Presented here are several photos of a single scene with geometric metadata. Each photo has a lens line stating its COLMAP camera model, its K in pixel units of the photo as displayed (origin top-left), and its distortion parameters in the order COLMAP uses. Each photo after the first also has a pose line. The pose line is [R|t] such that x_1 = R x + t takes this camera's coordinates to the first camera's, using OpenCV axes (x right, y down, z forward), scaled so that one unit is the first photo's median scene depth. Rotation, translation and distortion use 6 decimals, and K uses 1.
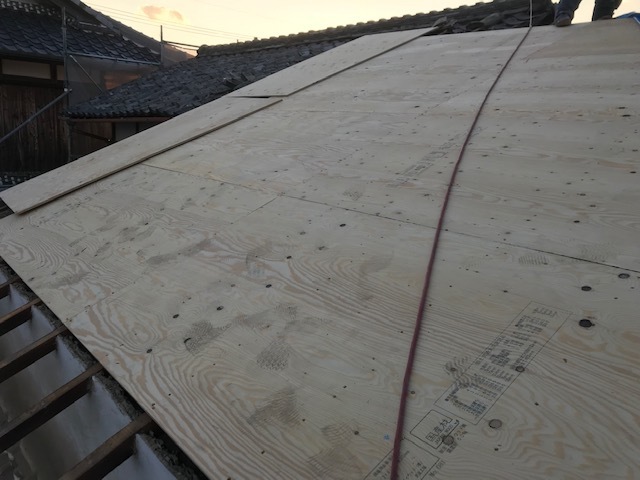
lens RADIAL K [[523.0, 0, 320.2], [0, 523.0, 239.9], [0, 0, 1]] dist [0.000775, 0.001800]
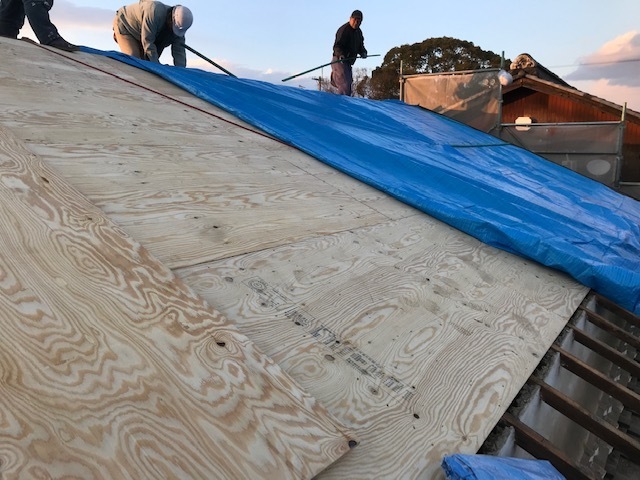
lens RADIAL K [[523.0, 0, 320.2], [0, 523.0, 240.1], [0, 0, 1]] dist [0.000775, 0.001800]
pose [[-0.251664, -0.200558, 0.946806, -1.264740], [0.208572, 0.944066, 0.255417, -0.413302], [-0.945073, 0.261757, -0.195756, 1.472505]]
